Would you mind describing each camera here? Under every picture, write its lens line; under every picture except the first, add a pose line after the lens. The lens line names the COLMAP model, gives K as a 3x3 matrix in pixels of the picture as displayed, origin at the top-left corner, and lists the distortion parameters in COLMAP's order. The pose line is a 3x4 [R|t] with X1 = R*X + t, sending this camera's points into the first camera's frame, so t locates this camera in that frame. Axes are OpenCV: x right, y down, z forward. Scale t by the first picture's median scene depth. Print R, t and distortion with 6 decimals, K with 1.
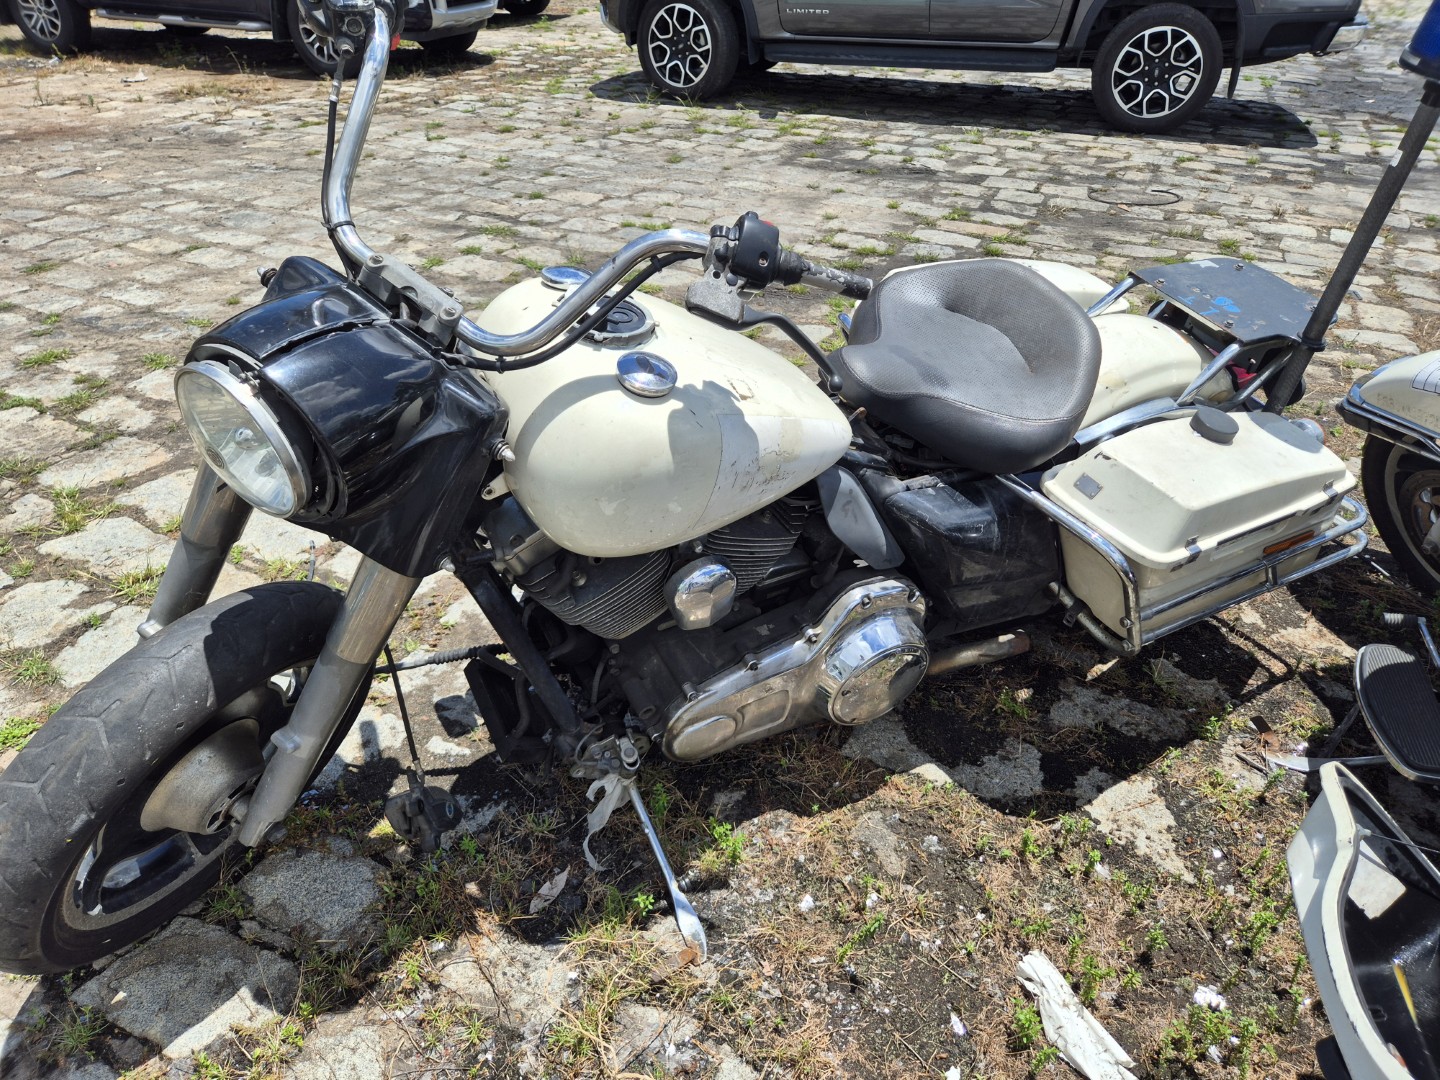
lens RADIAL K [[968.3, 0, 718.4], [0, 968.3, 539.9], [0, 0, 1]] dist [0.056089, -0.045408]
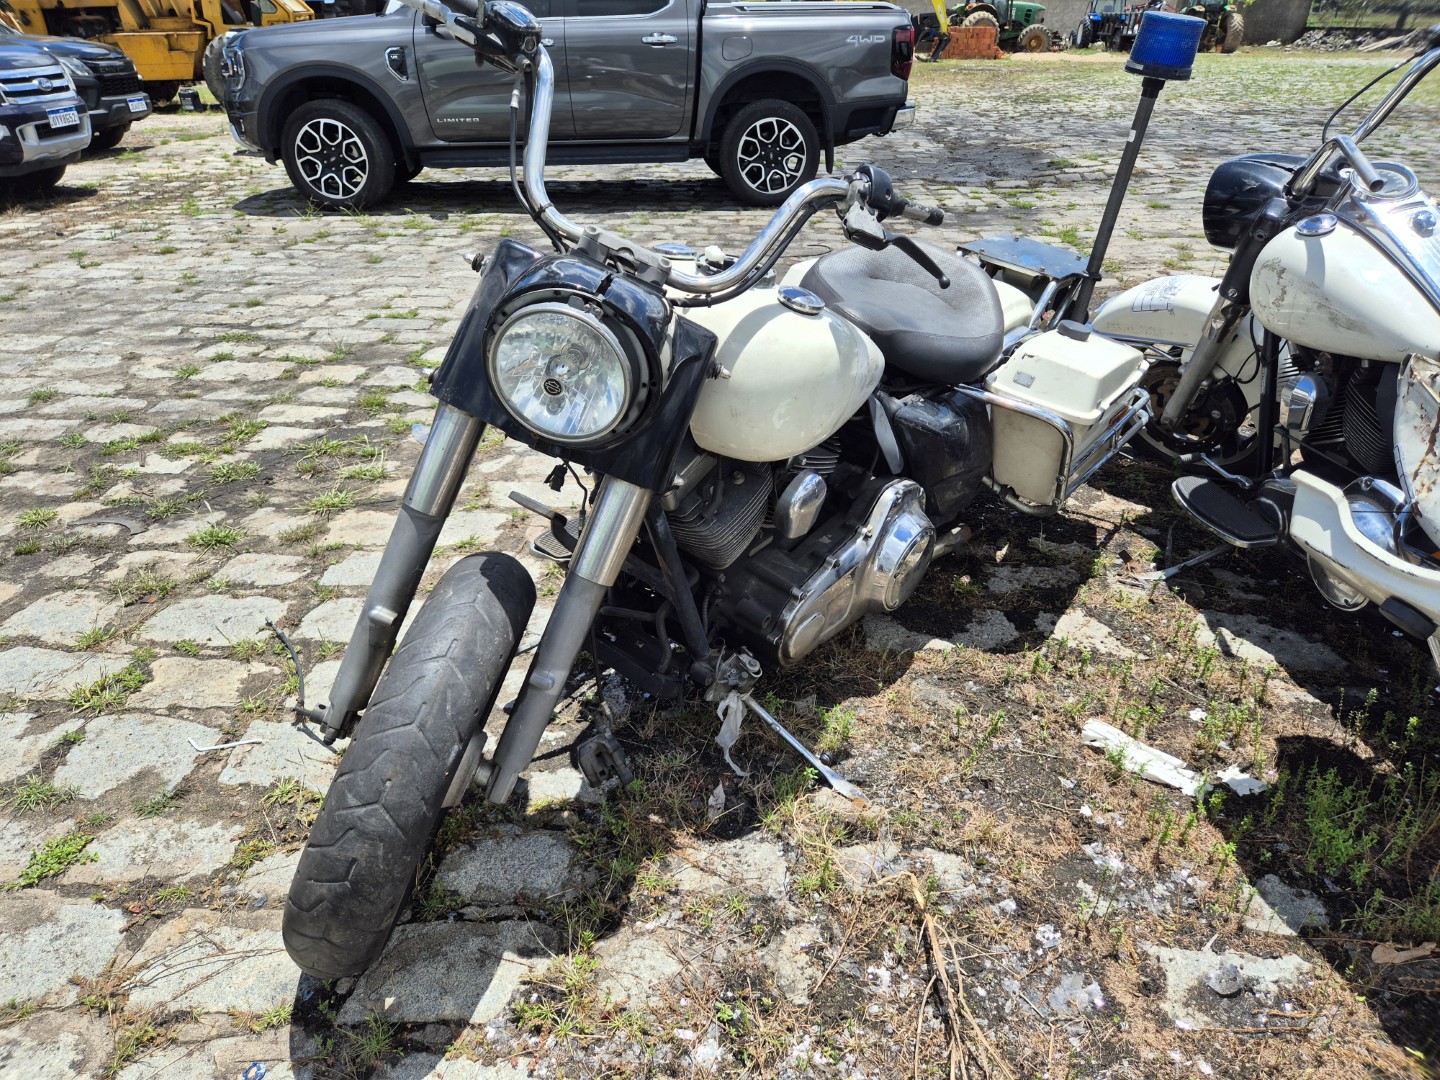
lens RADIAL K [[968.3, 0, 717.7], [0, 968.3, 553.0], [0, 0, 1]] dist [0.056089, -0.045408]
pose [[0.913156, -0.204524, 0.352584, -0.445531], [0.236745, 0.970268, -0.050321, 0.122120], [-0.331809, 0.129424, 0.934426, -0.071277]]
